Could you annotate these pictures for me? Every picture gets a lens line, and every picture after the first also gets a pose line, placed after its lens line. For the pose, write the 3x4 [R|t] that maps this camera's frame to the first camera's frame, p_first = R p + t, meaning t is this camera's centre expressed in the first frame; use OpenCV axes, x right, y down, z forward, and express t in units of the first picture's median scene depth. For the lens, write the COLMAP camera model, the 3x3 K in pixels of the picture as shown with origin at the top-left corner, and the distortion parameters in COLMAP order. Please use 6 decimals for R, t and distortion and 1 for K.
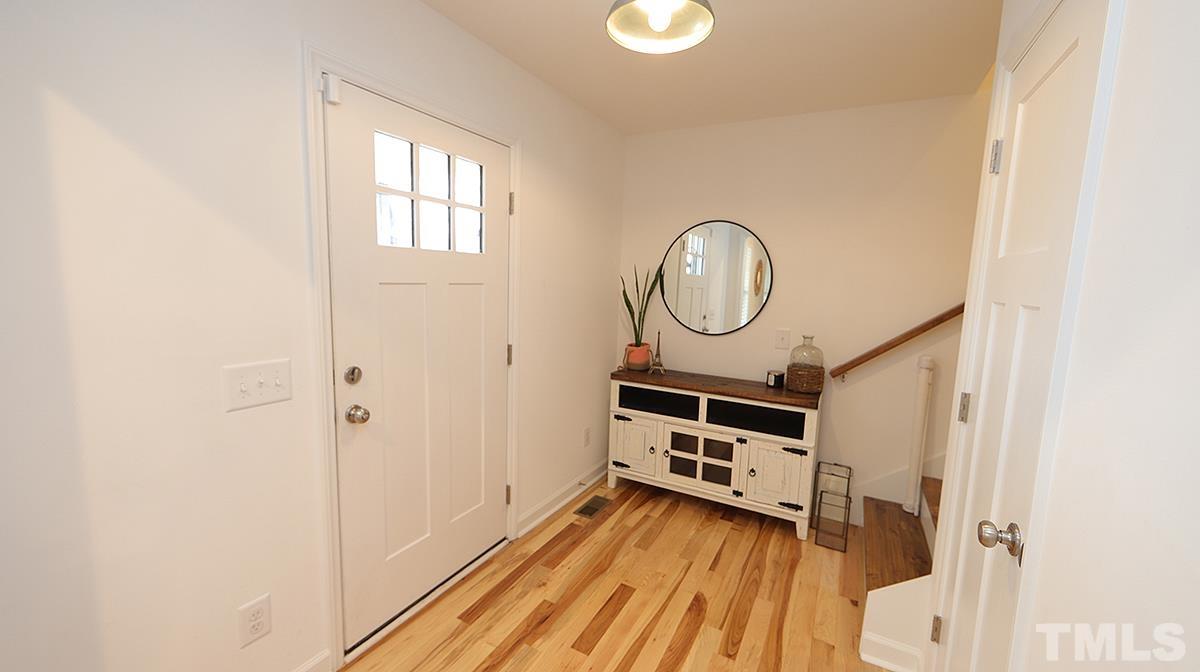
lens RADIAL K [[468.9, 0, 602.8], [0, 468.9, 337.4], [0, 0, 1]] dist [0.000267, -0.000074]
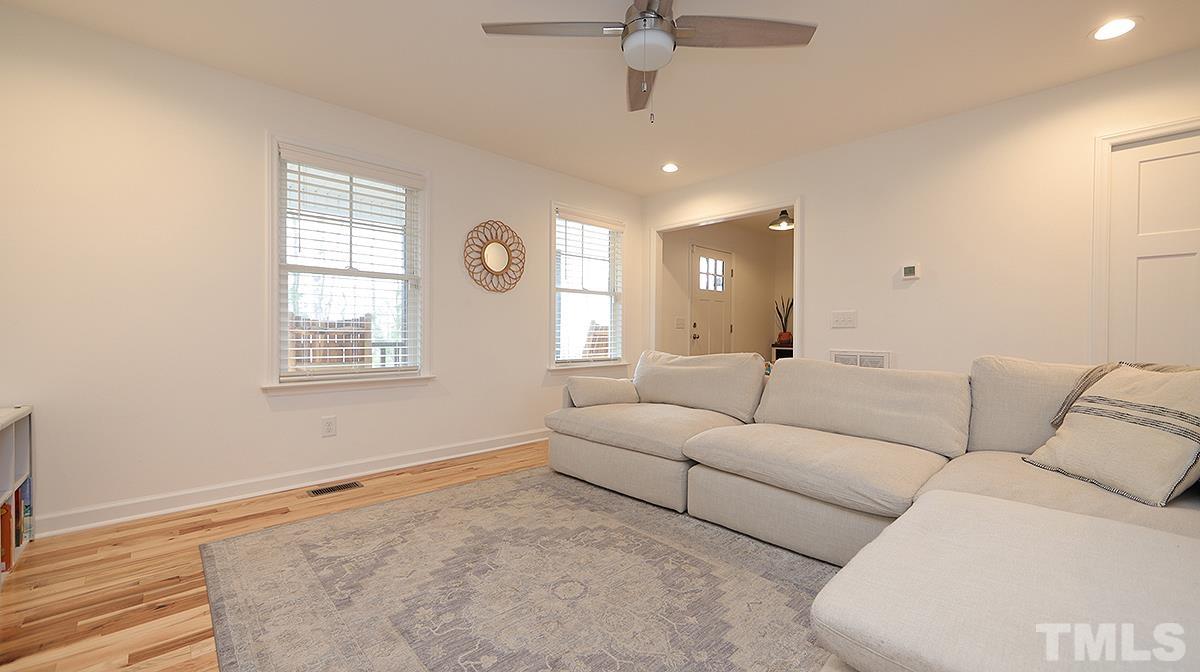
lens RADIAL K [[468.9, 0, 602.8], [0, 468.9, 337.4], [0, 0, 1]] dist [0.000267, -0.000074]
pose [[0.950810, -0.024148, -0.308833, -0.072776], [-0.011284, 0.993595, -0.112432, 0.394038], [0.309570, 0.110387, 0.944447, -1.730276]]
